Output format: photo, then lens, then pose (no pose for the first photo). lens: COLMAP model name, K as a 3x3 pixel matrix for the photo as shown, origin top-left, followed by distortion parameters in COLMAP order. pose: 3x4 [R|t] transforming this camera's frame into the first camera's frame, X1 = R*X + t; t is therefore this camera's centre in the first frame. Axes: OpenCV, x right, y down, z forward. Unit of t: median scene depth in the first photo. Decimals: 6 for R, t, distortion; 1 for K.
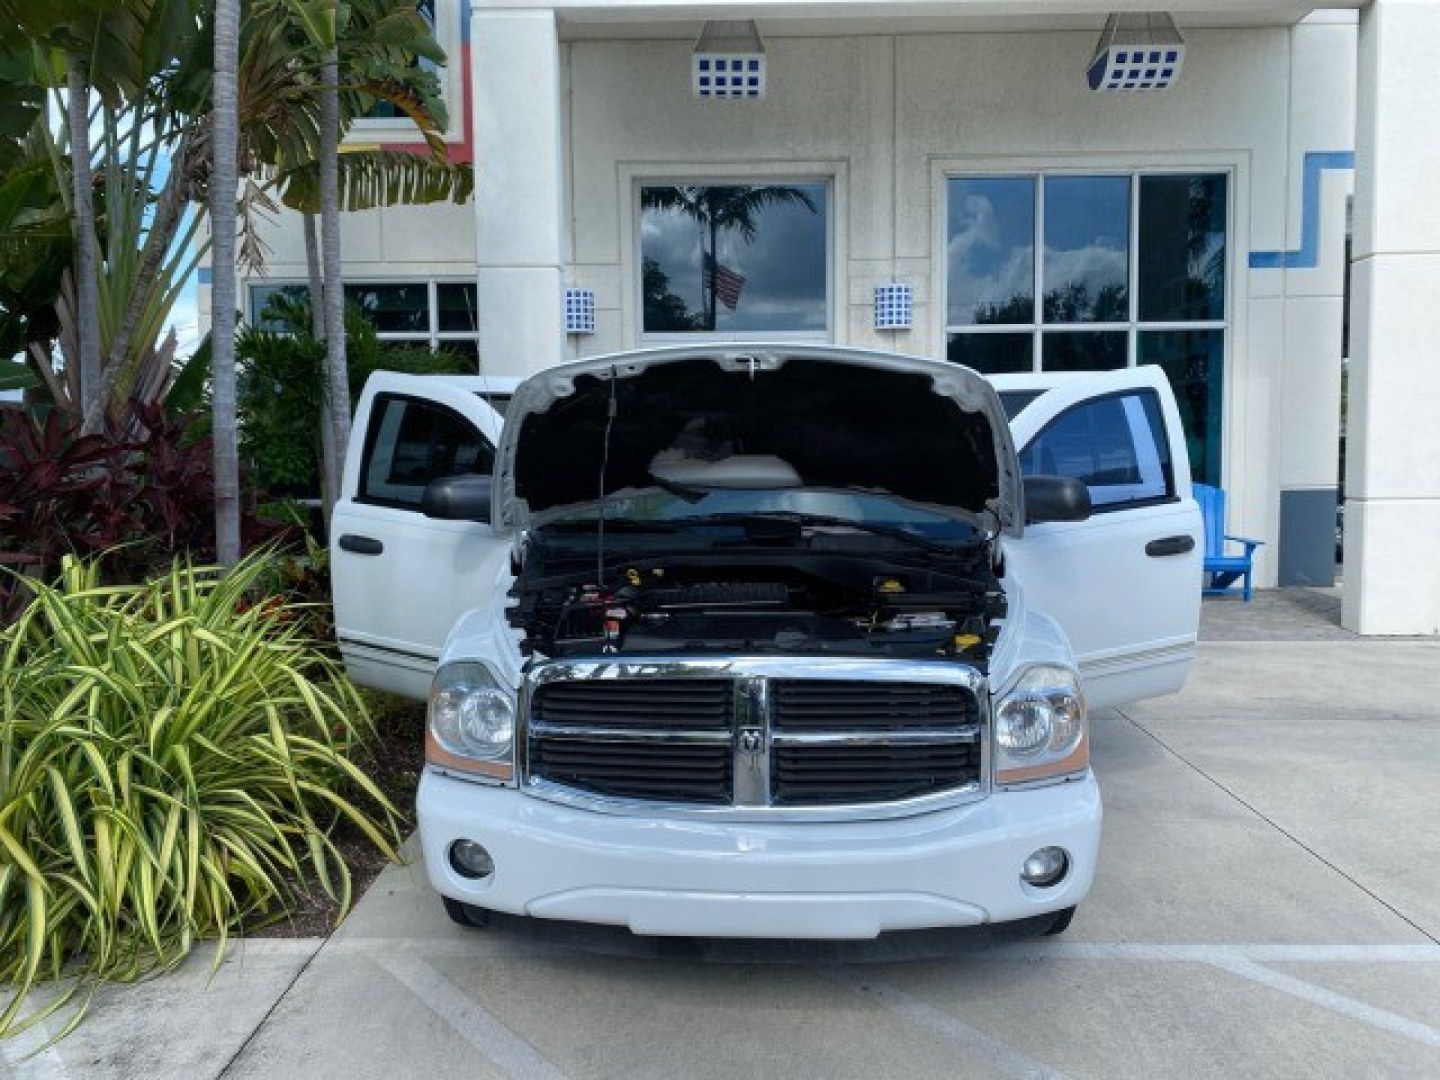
lens RADIAL K [[1122.8, 0, 700.2], [0, 1122.8, 525.8], [0, 0, 1]] dist [0.021048, -0.022338]
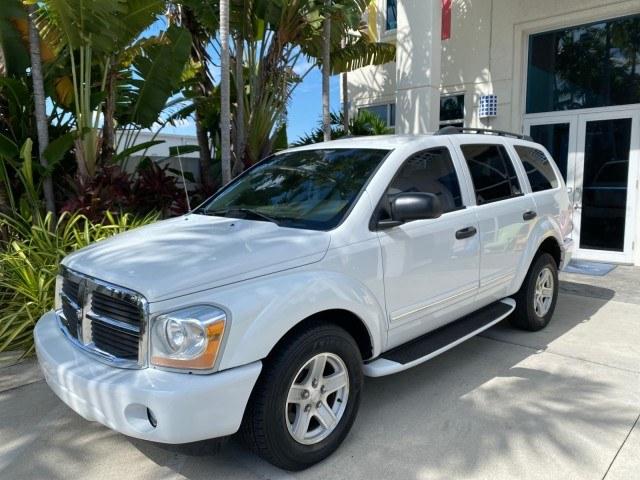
lens RADIAL K [[499.0, 0, 321.1], [0, 499.0, 234.8], [0, 0, 1]] dist [0.021048, -0.022338]
pose [[0.743888, 0.079308, -0.663582, 0.469897], [-0.047164, 0.996688, 0.066248, -0.022110], [0.666638, -0.017984, 0.745165, 0.273315]]
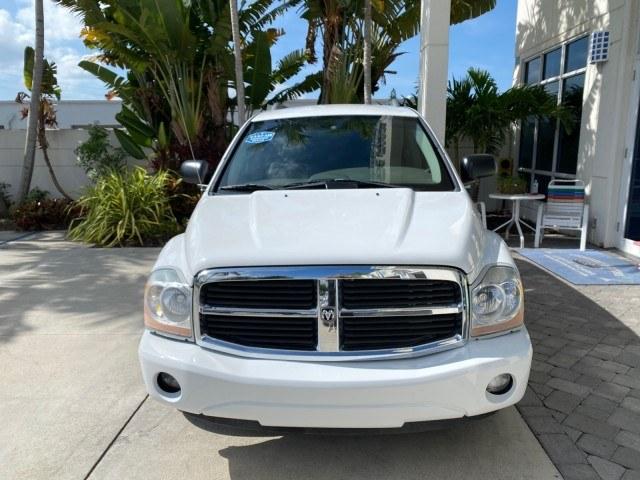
lens RADIAL K [[499.0, 0, 320.5], [0, 499.0, 238.5], [0, 0, 1]] dist [0.021048, -0.022338]
pose [[-0.030471, 0.193832, -0.980561, 1.027534], [-0.059897, 0.978900, 0.195365, -0.095949], [0.997739, 0.064686, -0.018218, 1.184898]]
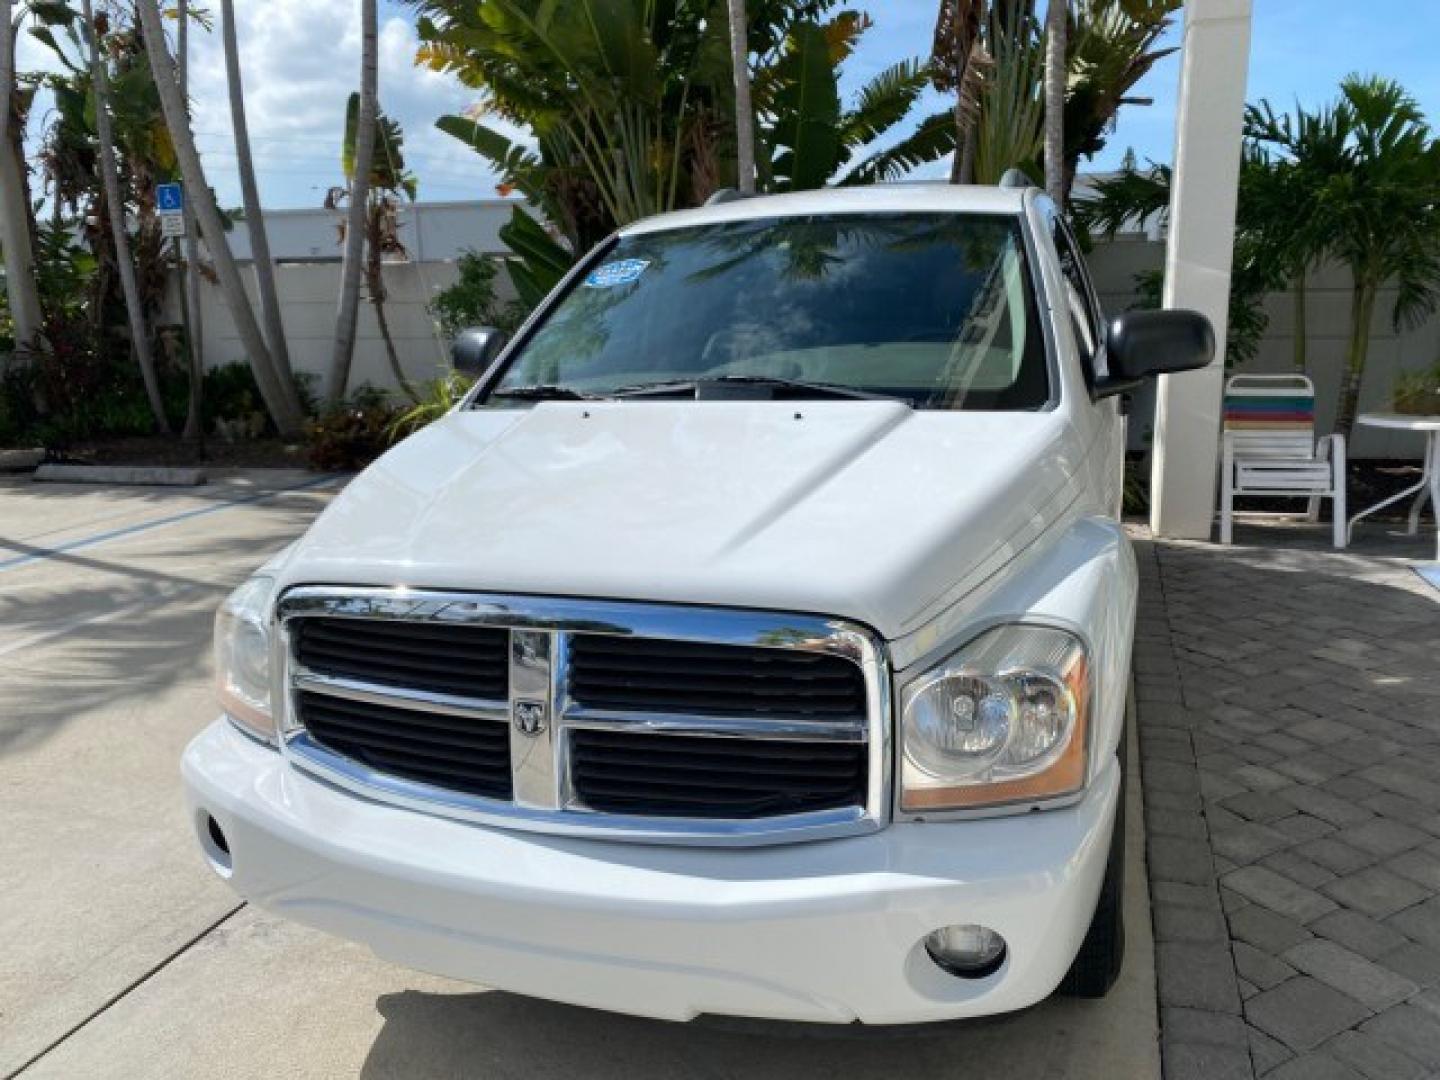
lens RADIAL K [[1122.8, 0, 713.7], [0, 1122.8, 536.6], [0, 0, 1]] dist [0.021048, -0.022338]
pose [[-0.311807, 0.216614, -0.925124, 0.962005], [-0.042310, 0.969535, 0.241273, -0.103459], [0.949203, 0.114372, -0.293142, 1.320857]]
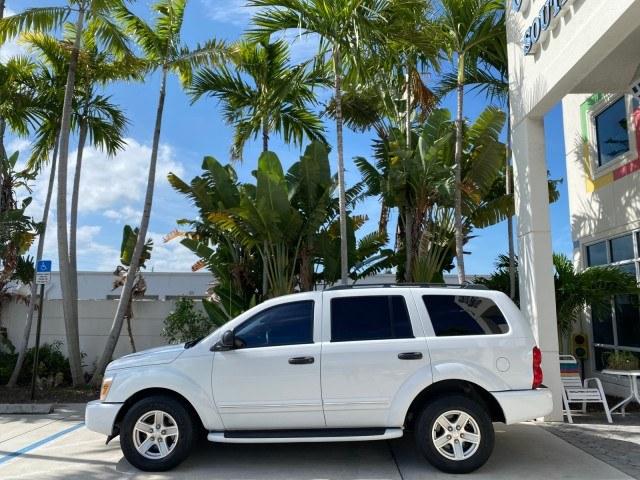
lens RADIAL K [[499.0, 0, 318.5], [0, 499.0, 234.2], [0, 0, 1]] dist [0.021048, -0.022338]
pose [[-0.013960, -0.152806, -0.988158, 1.082163], [-0.073753, 0.985719, -0.151387, -0.079215], [0.997179, 0.070766, -0.025030, 0.868053]]
